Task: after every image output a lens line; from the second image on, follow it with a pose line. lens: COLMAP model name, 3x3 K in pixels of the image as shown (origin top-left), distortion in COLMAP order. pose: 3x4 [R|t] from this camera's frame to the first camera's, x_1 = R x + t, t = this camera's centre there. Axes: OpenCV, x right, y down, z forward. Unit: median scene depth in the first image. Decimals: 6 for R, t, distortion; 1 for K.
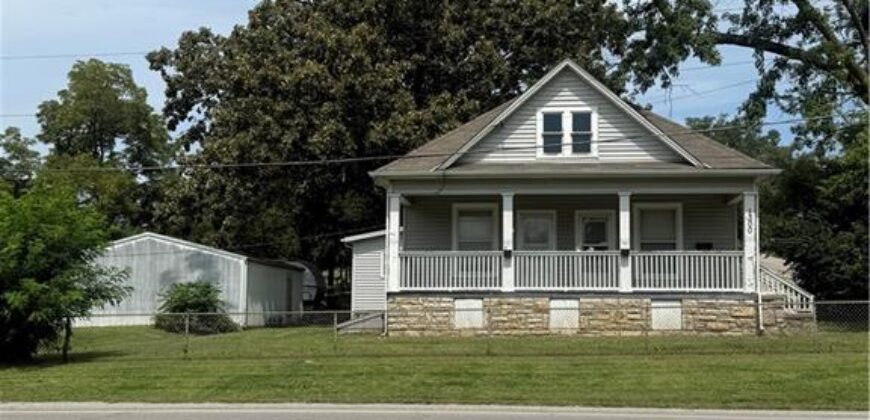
lens RADIAL K [[832.3, 0, 435.4], [0, 832.3, 211.0], [0, 0, 1]] dist [0.009348, 0.008073]
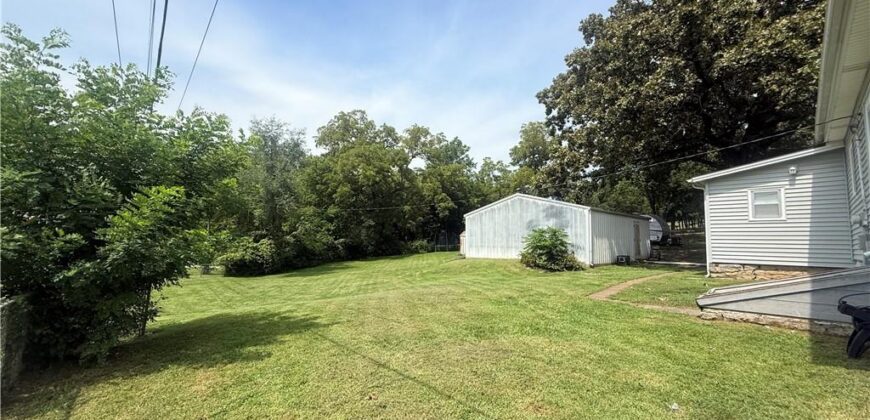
lens RADIAL K [[348.6, 0, 436.8], [0, 348.6, 206.5], [0, 0, 1]] dist [-0.000591, 0.000315]
pose [[0.752607, -0.048082, -0.656712, -0.062368], [0.061251, 0.998118, -0.002884, 0.042009], [0.655615, -0.038053, 0.754136, 0.470705]]
